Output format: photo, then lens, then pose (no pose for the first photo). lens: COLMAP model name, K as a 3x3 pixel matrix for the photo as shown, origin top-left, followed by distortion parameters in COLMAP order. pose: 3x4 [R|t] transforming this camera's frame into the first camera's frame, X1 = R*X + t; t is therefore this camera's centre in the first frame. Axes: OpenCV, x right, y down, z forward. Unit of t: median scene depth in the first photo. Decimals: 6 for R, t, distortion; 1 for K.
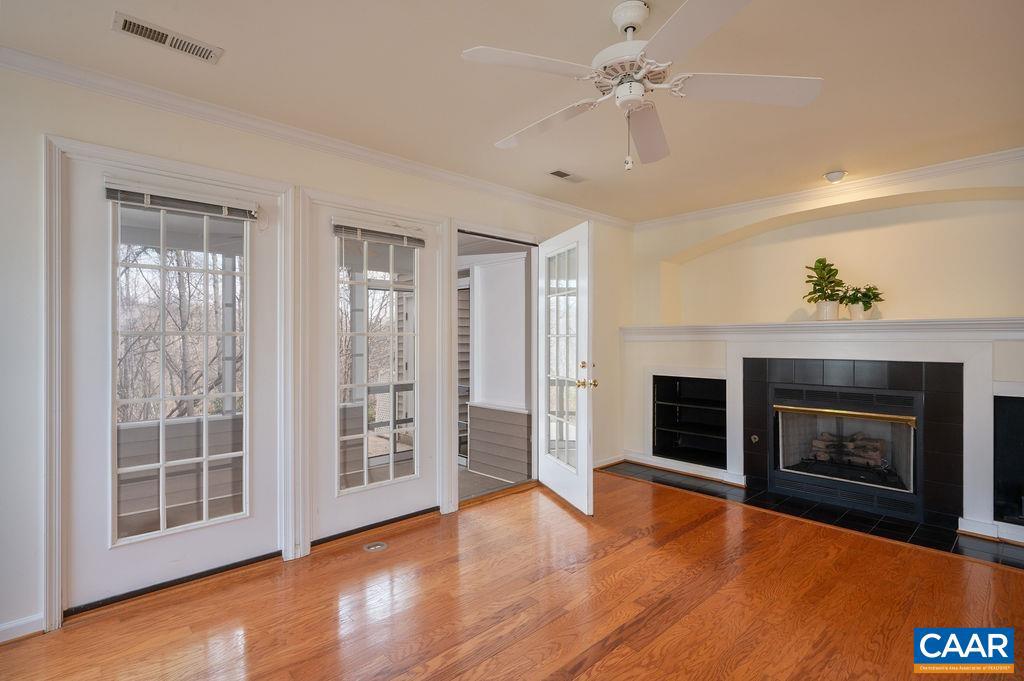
lens RADIAL K [[496.7, 0, 512.0], [0, 496.7, 340.5], [0, 0, 1]] dist [0.001781, 0.000044]
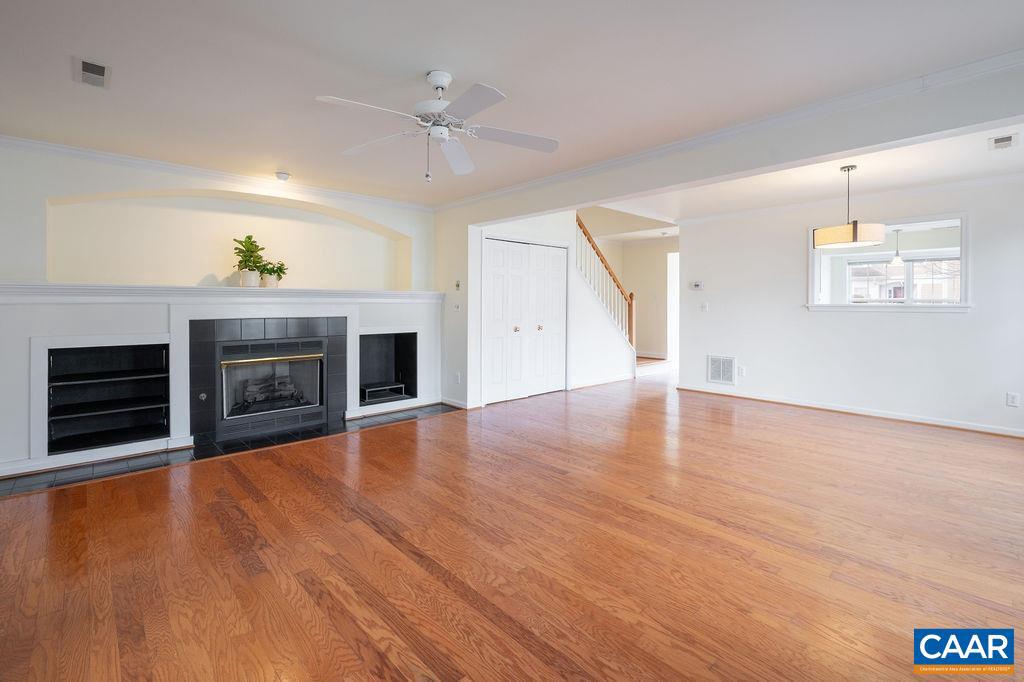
lens RADIAL K [[467.3, 0, 513.1], [0, 467.3, 310.4], [0, 0, 1]] dist [0.000750, 0.000109]
pose [[0.002971, -0.013760, 0.999901, -0.526528], [0.000870, 0.999905, 0.013757, 0.002633], [-0.999995, 0.000829, 0.002983, 0.365165]]
